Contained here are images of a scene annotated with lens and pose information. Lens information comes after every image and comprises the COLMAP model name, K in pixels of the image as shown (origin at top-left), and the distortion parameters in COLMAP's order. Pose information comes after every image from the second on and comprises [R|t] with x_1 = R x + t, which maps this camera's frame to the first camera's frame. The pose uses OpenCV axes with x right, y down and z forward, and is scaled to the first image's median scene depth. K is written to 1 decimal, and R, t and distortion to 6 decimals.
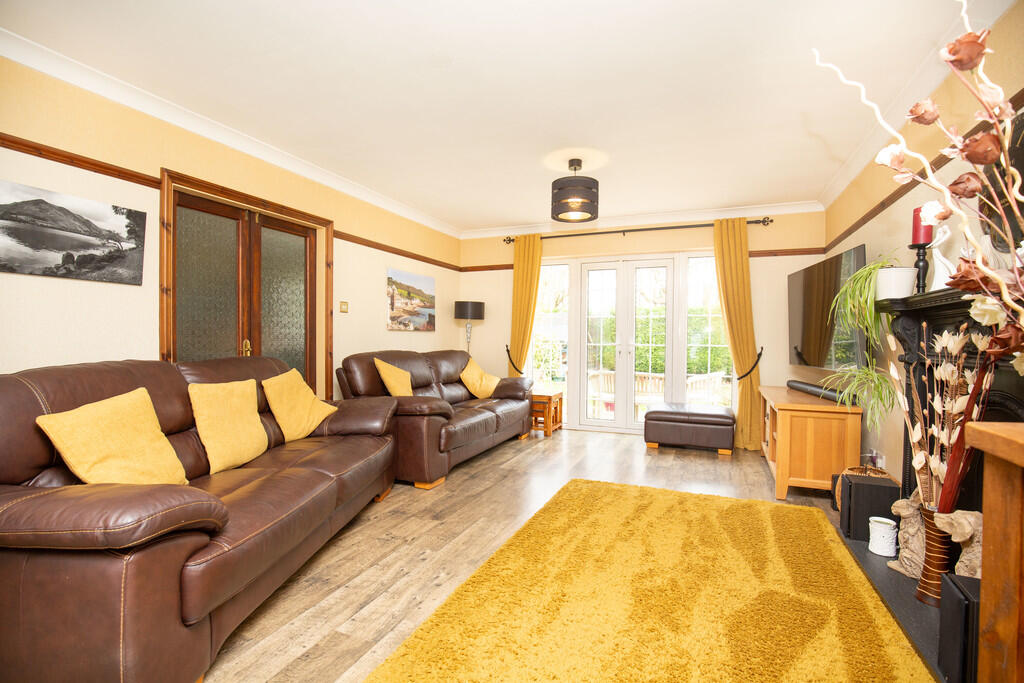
lens RADIAL K [[484.6, 0, 511.1], [0, 484.6, 344.6], [0, 0, 1]] dist [-0.013275, 0.000592]
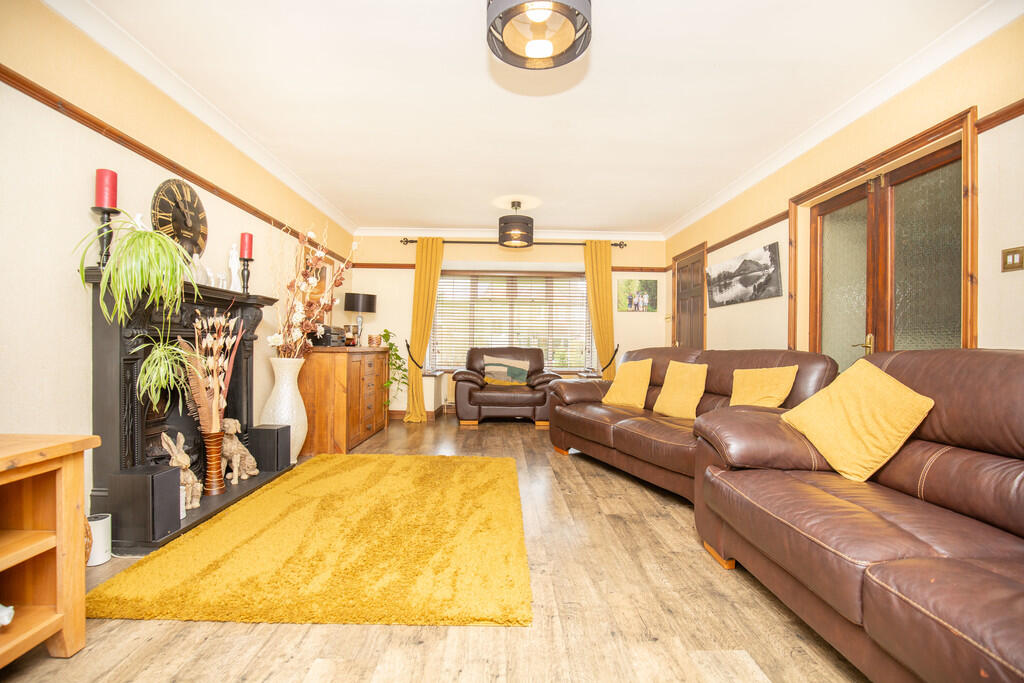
lens RADIAL K [[484.6, 0, 511.1], [0, 484.6, 344.6], [0, 0, 1]] dist [-0.013275, 0.000592]
pose [[-0.915570, -0.014705, -0.401891, 0.472276], [-0.018980, 0.999798, 0.006658, 0.018551], [0.401712, 0.013724, -0.915663, 1.995107]]
